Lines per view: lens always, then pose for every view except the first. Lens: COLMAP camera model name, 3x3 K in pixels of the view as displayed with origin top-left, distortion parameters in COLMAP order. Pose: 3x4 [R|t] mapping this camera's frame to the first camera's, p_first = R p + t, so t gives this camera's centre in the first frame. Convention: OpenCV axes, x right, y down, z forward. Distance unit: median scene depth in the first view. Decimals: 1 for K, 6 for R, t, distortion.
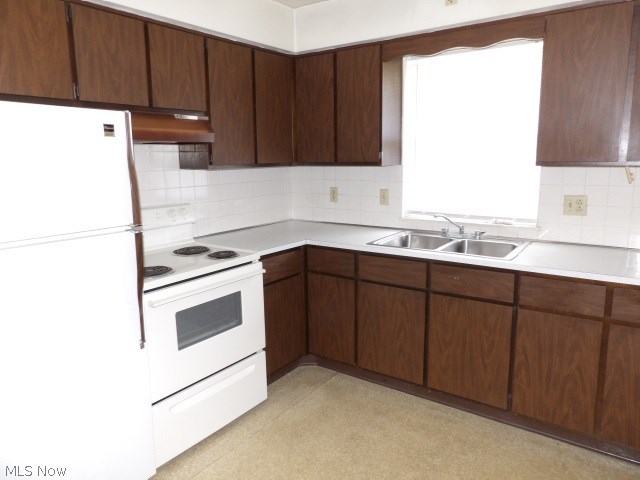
lens RADIAL K [[455.4, 0, 317.3], [0, 455.4, 234.8], [0, 0, 1]] dist [-0.003411, 0.005851]
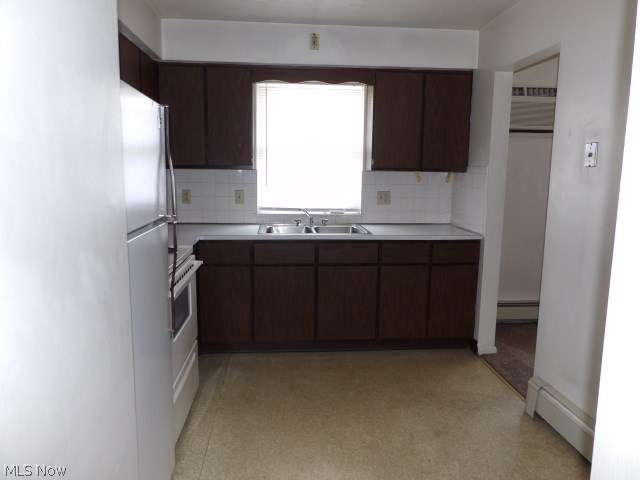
lens RADIAL K [[455.4, 0, 317.3], [0, 455.4, 234.8], [0, 0, 1]] dist [-0.003411, 0.005851]
pose [[0.764283, -0.069443, 0.641131, -0.580028], [0.087116, 0.996190, 0.004052, 0.032498], [-0.638969, 0.052756, 0.767421, -0.004501]]
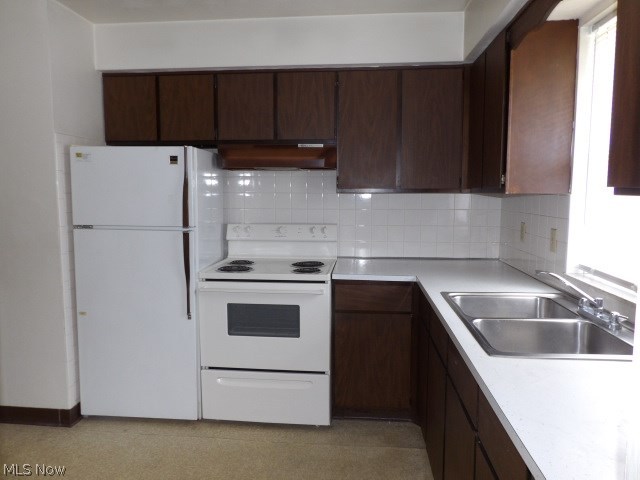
lens RADIAL K [[455.4, 0, 317.3], [0, 455.4, 234.8], [0, 0, 1]] dist [-0.003411, 0.005851]
pose [[0.508670, 0.098870, -0.855266, 0.708011], [-0.156067, 0.987516, 0.021337, -0.064814], [0.846698, 0.122625, 0.517750, 0.448089]]
